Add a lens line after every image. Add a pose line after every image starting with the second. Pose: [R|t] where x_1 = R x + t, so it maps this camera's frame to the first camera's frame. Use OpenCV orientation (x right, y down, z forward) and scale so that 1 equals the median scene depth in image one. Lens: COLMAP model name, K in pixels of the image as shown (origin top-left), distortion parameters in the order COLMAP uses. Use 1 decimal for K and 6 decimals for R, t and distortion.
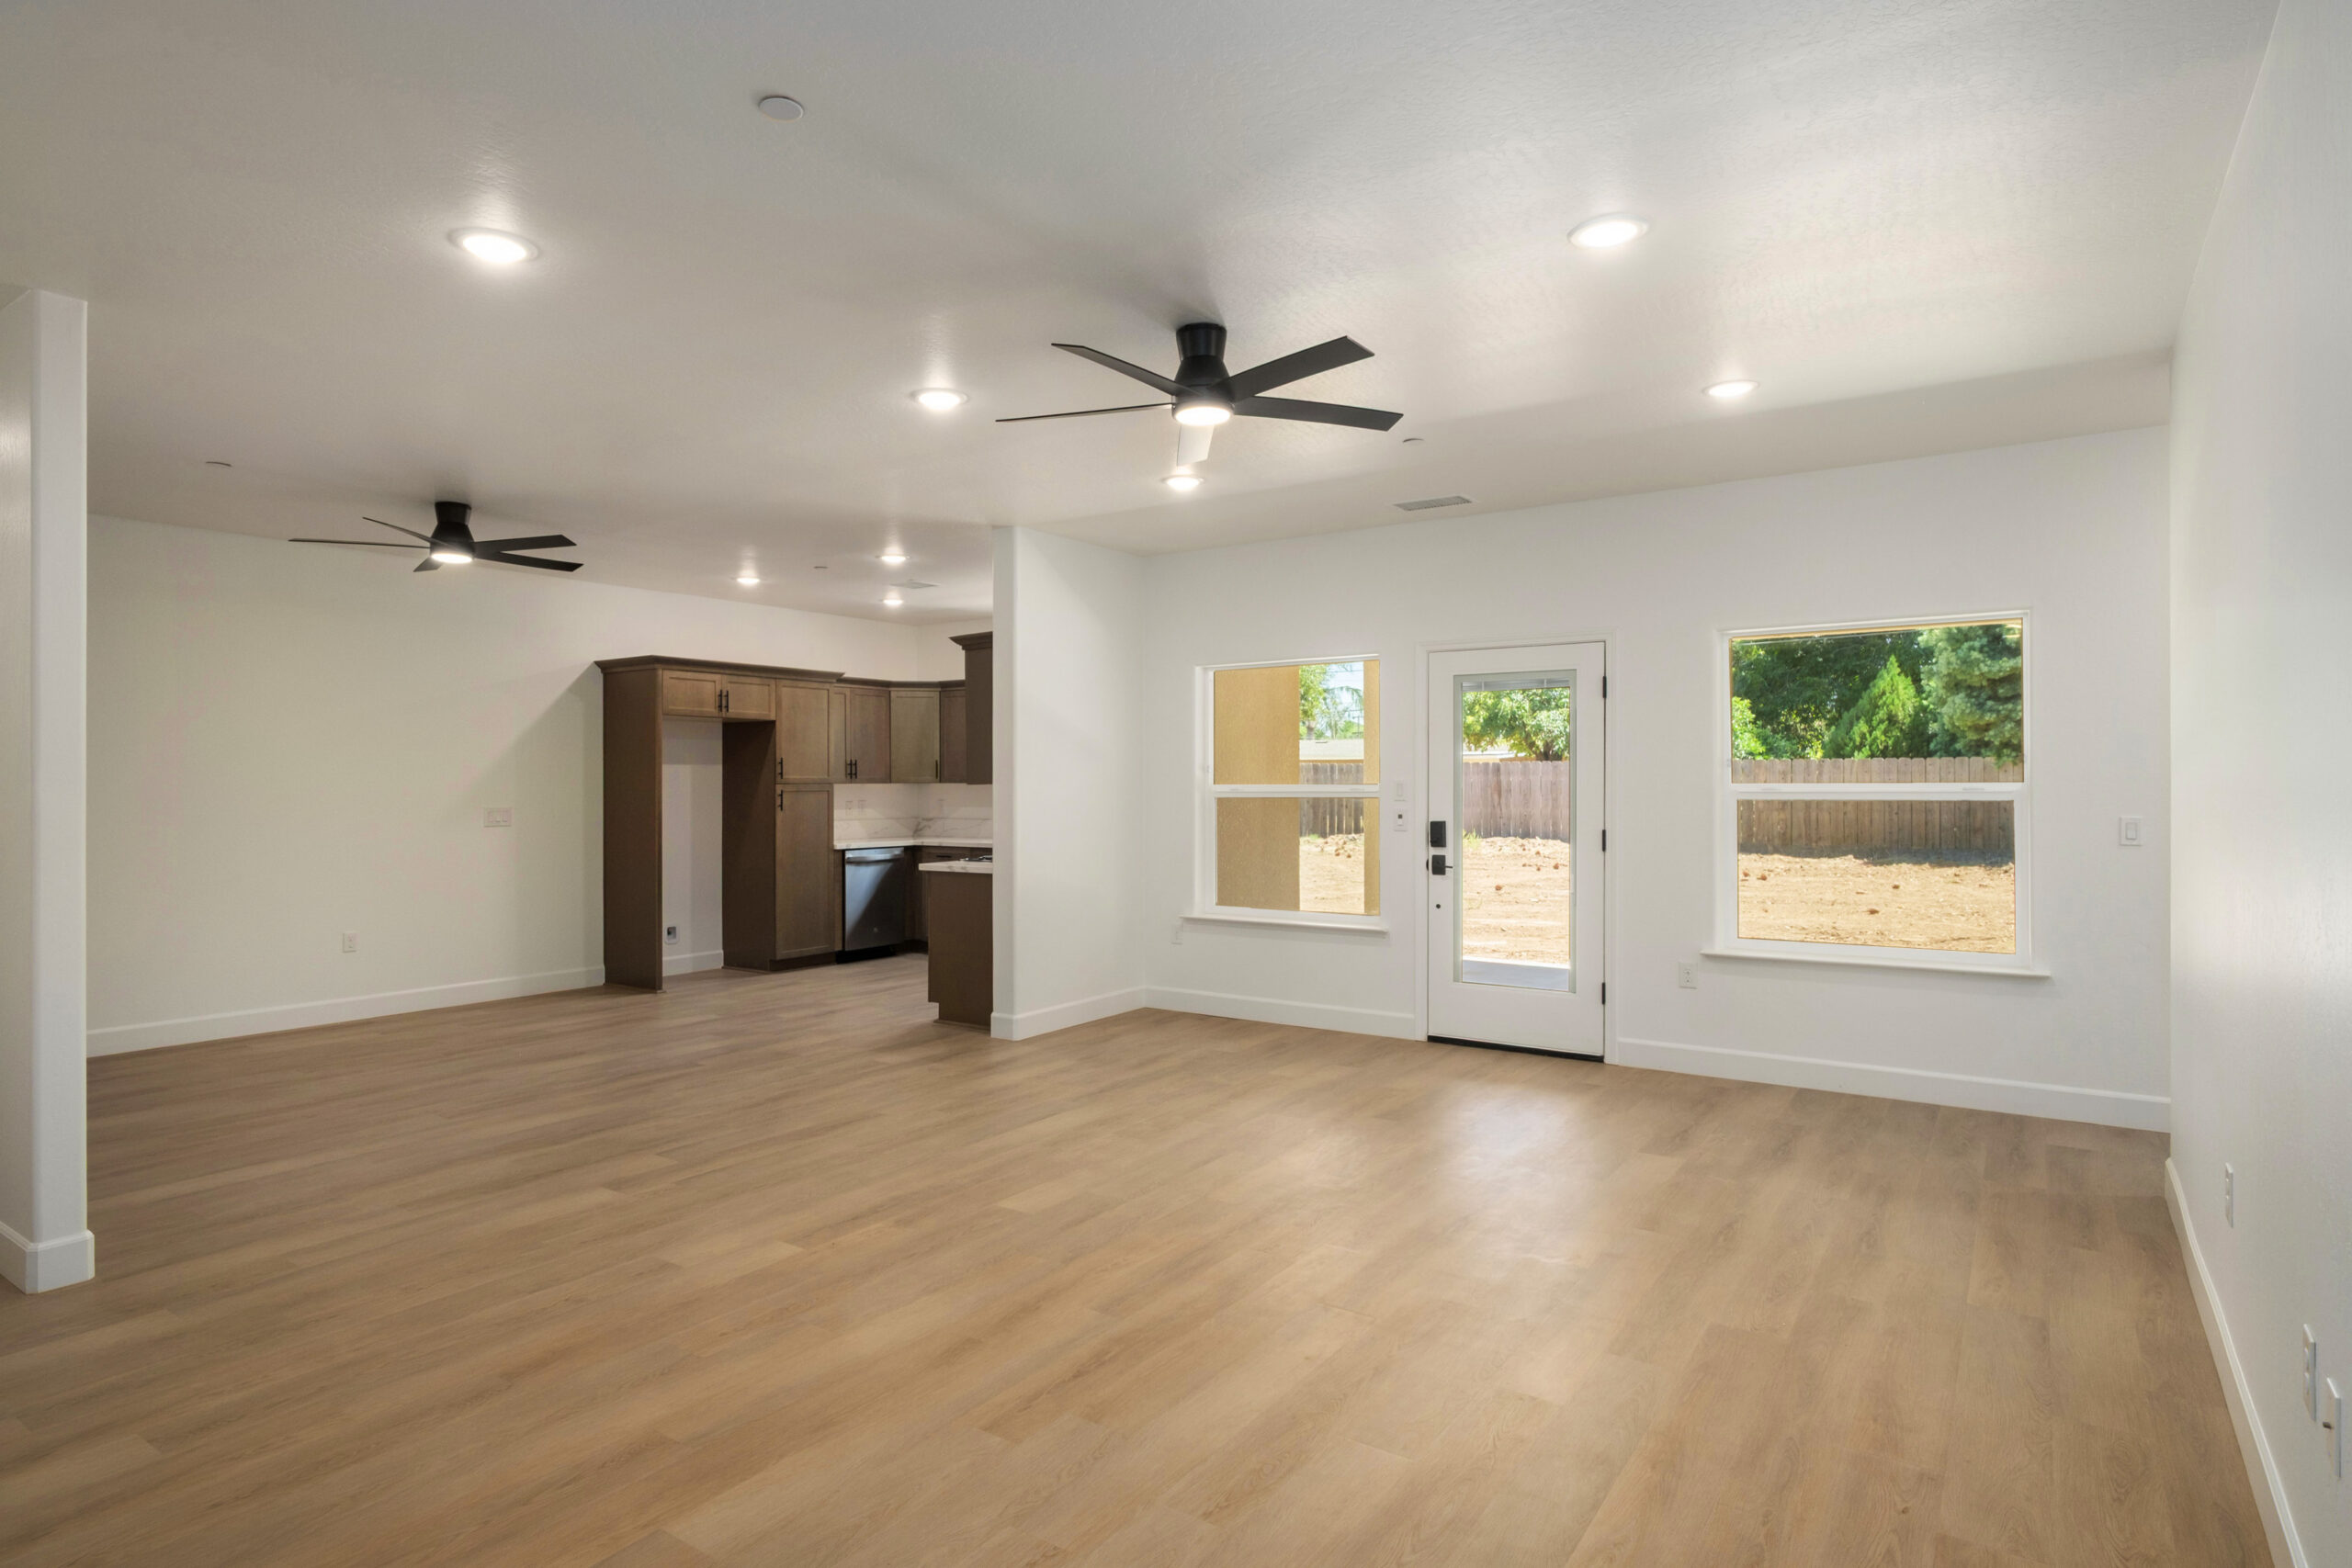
lens RADIAL K [[1261.2, 0, 1170.1], [0, 1261.2, 781.7], [0, 0, 1]] dist [-0.002221, 0.000115]
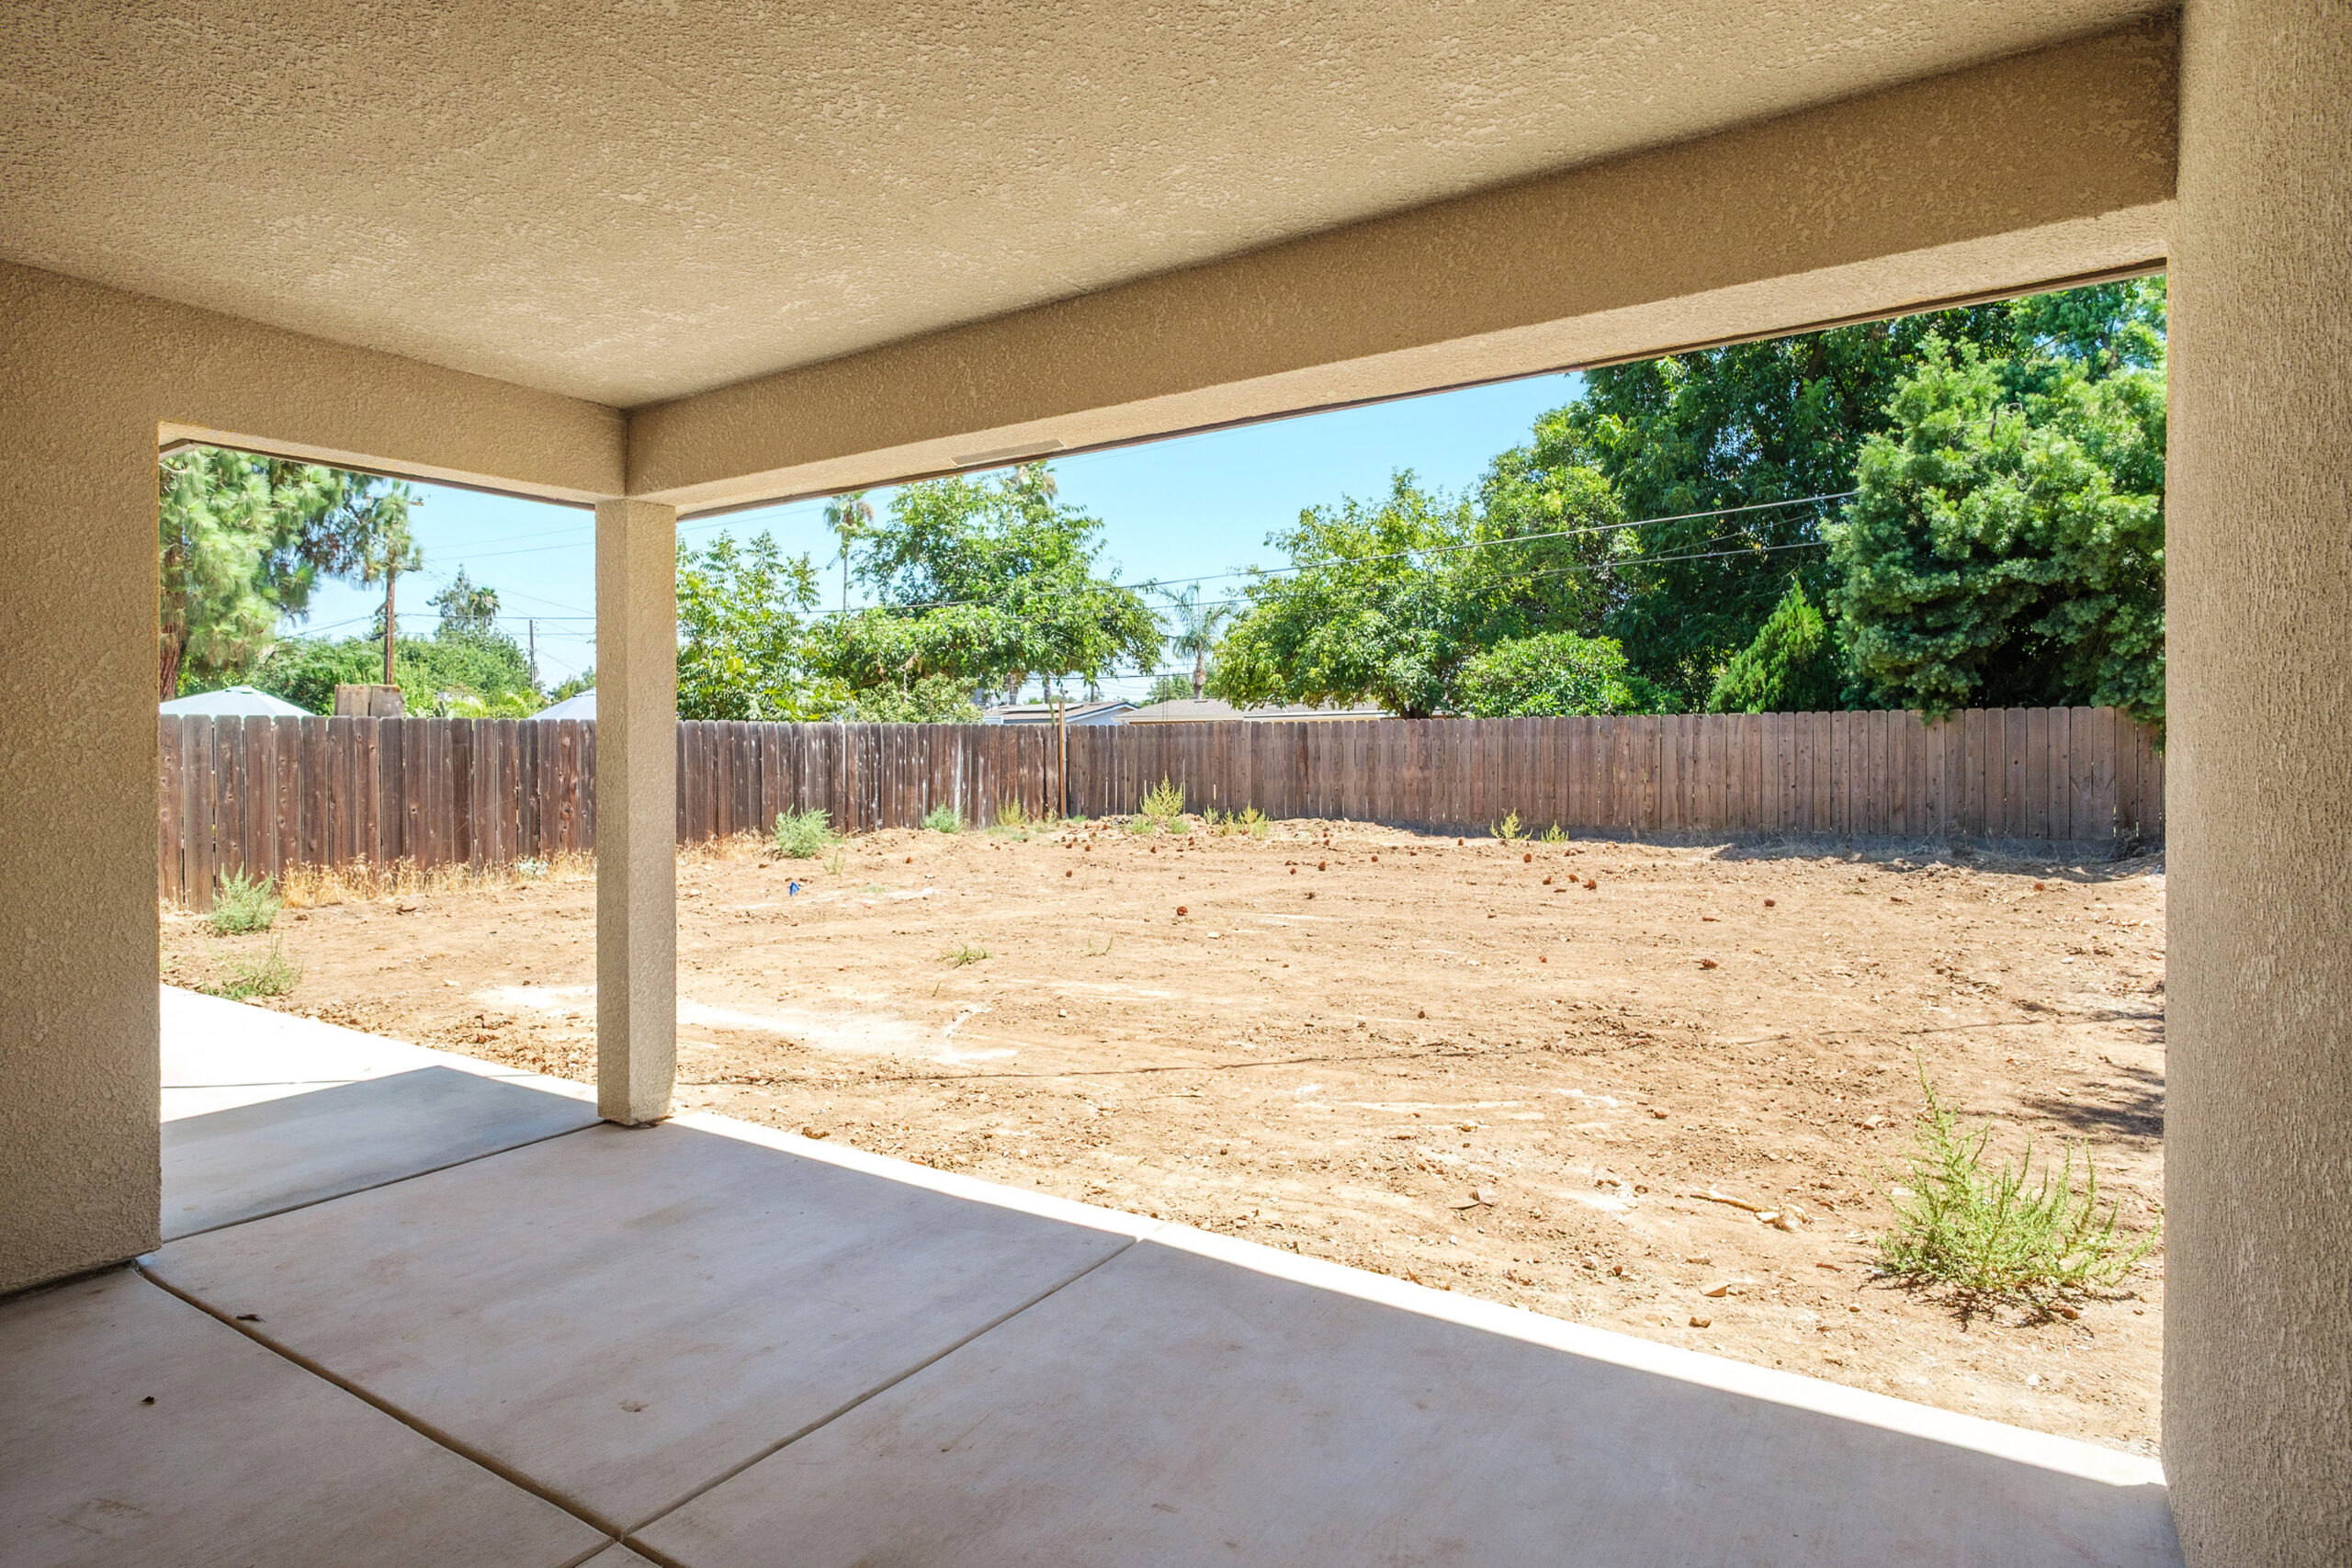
lens RADIAL K [[1261.2, 0, 1170.1], [0, 1261.2, 781.7], [0, 0, 1]] dist [-0.002221, 0.000115]
pose [[0.999669, -0.008115, 0.024411, 0.493003], [0.007391, 0.999534, 0.029616, -0.007186], [-0.024640, -0.029426, 0.999263, 0.683824]]
